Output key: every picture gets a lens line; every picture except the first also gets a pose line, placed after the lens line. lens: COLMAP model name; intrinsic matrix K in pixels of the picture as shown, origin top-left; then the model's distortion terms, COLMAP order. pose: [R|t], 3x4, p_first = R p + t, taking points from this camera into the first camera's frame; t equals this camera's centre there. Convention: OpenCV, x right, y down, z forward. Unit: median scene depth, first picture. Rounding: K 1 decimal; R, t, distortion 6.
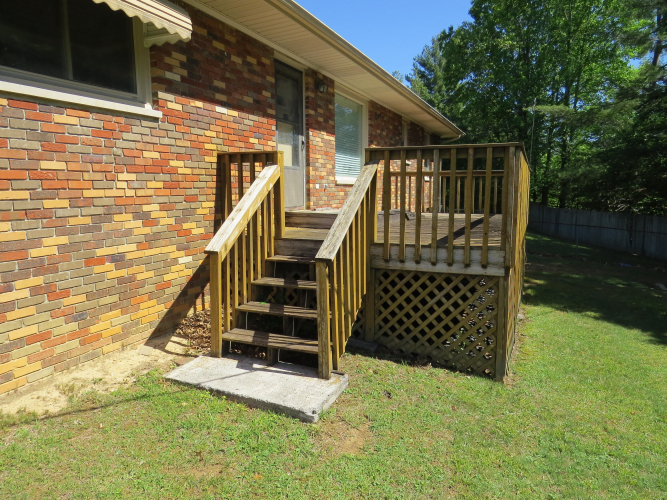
lens RADIAL K [[473.4, 0, 331.1], [0, 473.4, 248.5], [0, 0, 1]] dist [-0.017746, 0.001662]
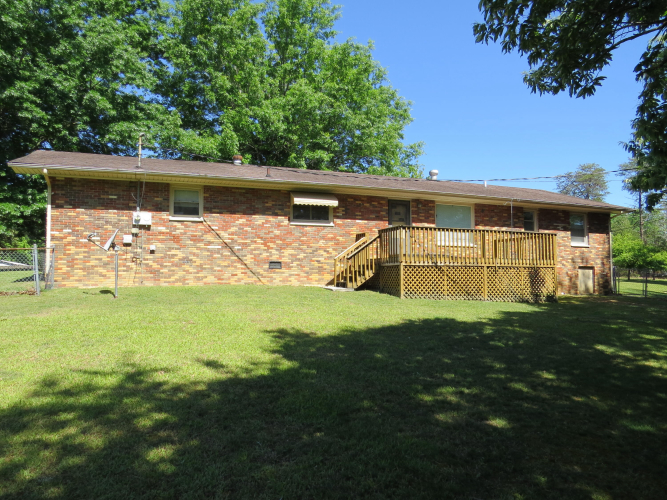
lens RADIAL K [[473.4, 0, 332.6], [0, 473.4, 251.1], [0, 0, 1]] dist [-0.017746, 0.001662]
pose [[0.692658, -0.039098, -0.720205, 2.379068], [-0.092867, 0.985384, -0.142808, 0.468875], [0.715262, 0.165800, 0.678904, -1.564693]]
